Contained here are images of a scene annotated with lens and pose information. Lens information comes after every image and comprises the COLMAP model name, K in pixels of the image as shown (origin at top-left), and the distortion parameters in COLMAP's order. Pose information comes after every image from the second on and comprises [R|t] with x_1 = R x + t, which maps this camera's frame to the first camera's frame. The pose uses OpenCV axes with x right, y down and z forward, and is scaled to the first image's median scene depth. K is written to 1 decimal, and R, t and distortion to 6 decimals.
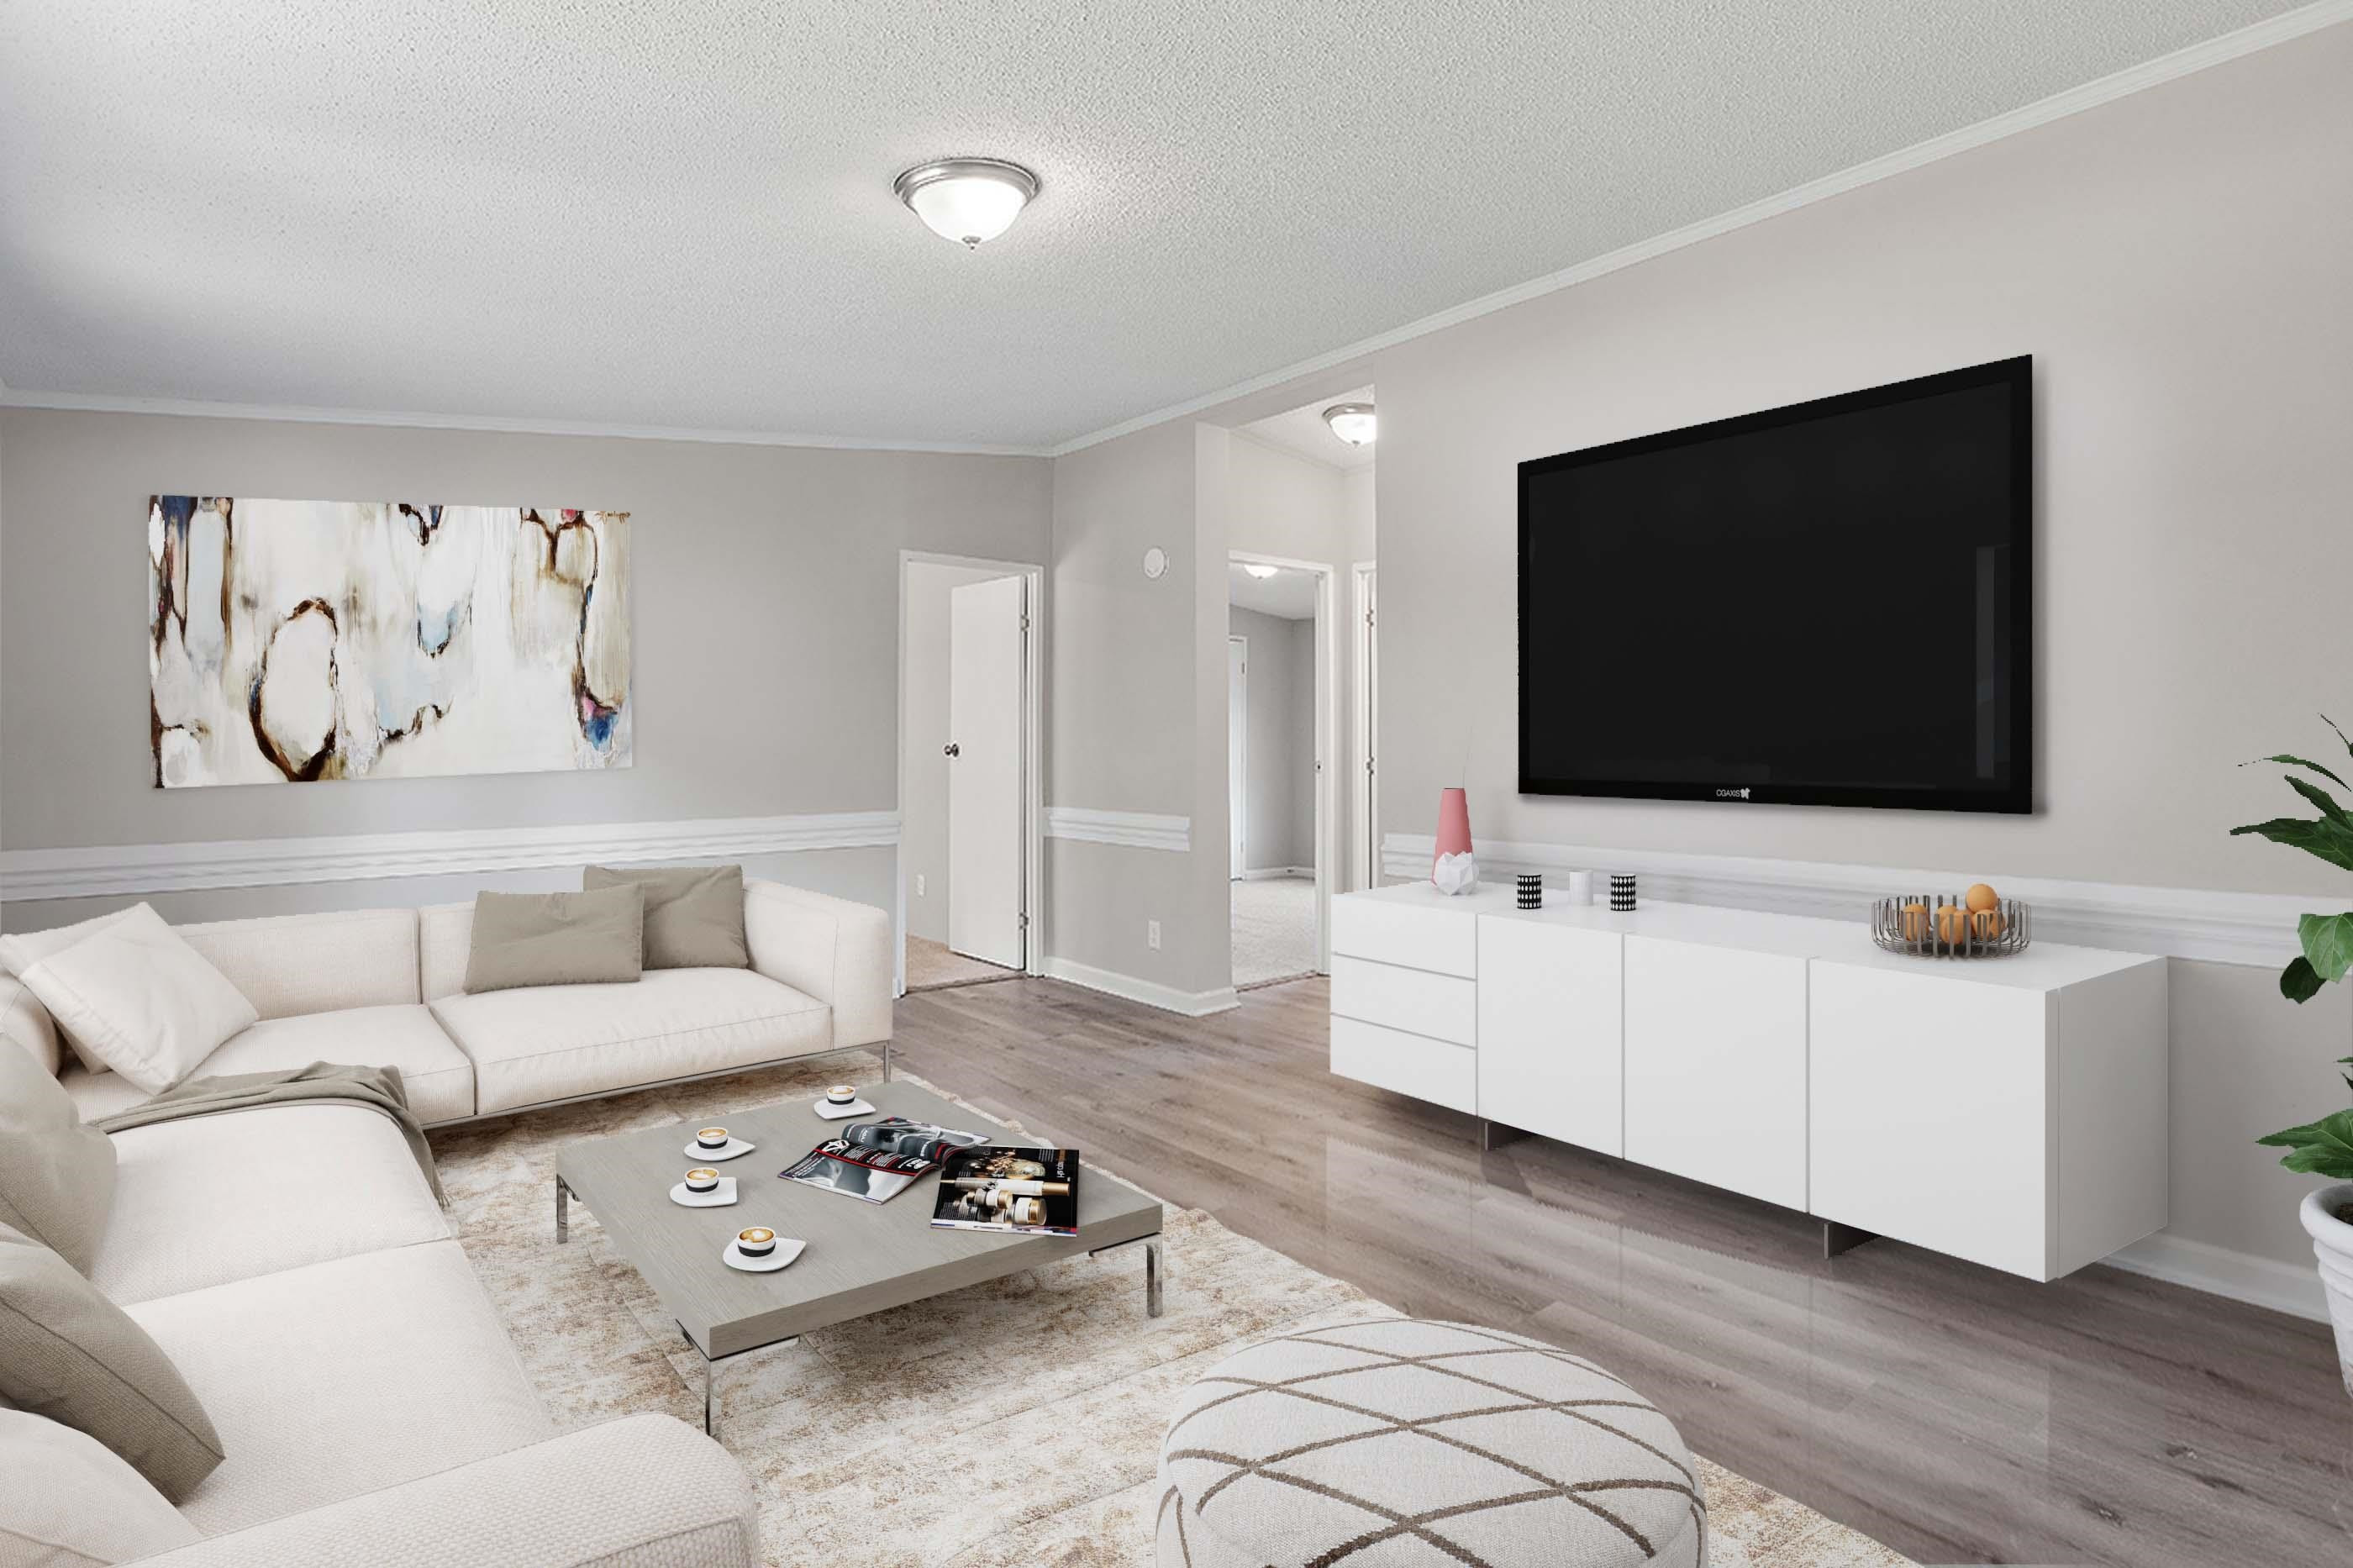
lens RADIAL K [[1125.0, 0, 1170.8], [0, 1125.0, 743.6], [0, 0, 1]] dist [-0.005358, -0.000017]
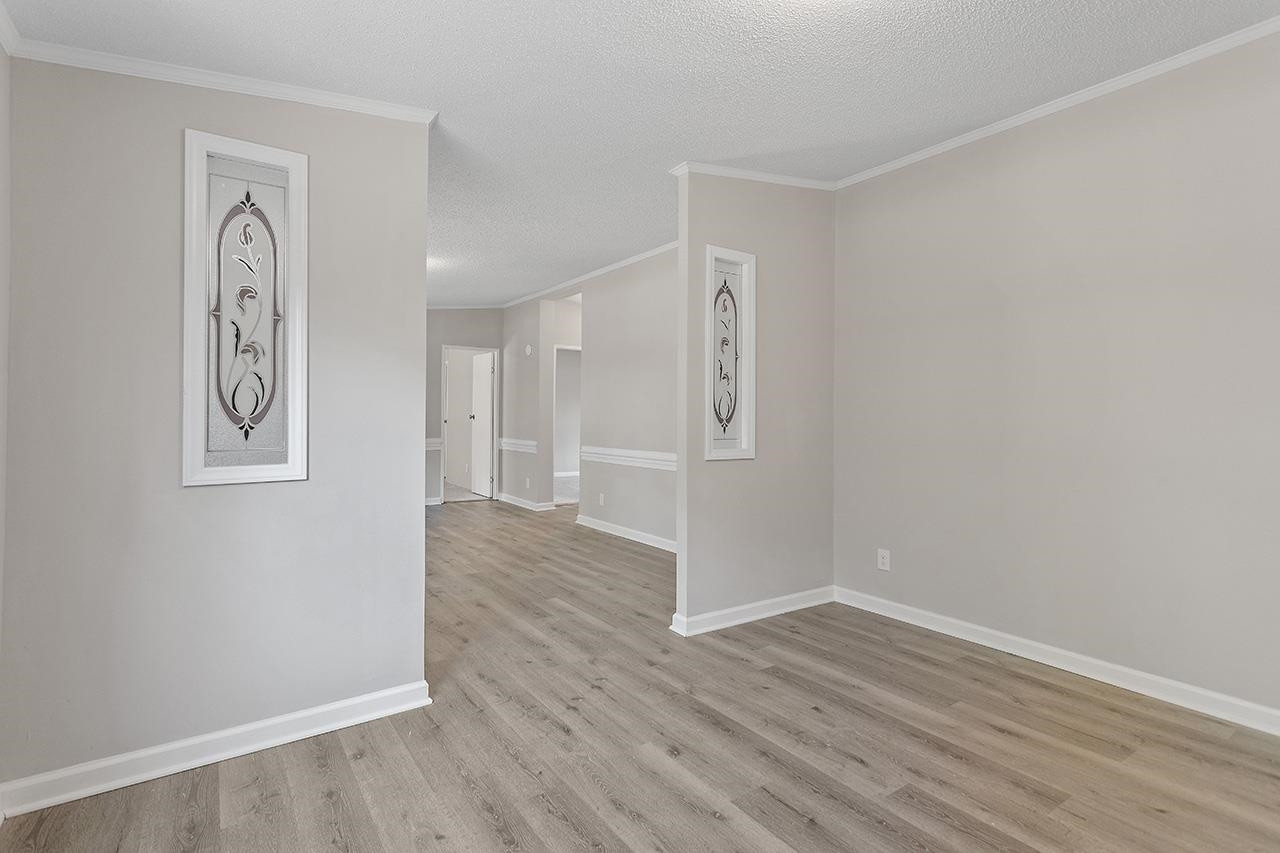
lens RADIAL K [[612.0, 0, 638.7], [0, 612.0, 426.6], [0, 0, 1]] dist [-0.005358, -0.000017]
pose [[0.994856, 0.011806, -0.100611, 0.370839], [-0.010325, 0.999831, 0.015229, 0.002915], [0.100774, -0.014112, 0.994809, -0.433232]]
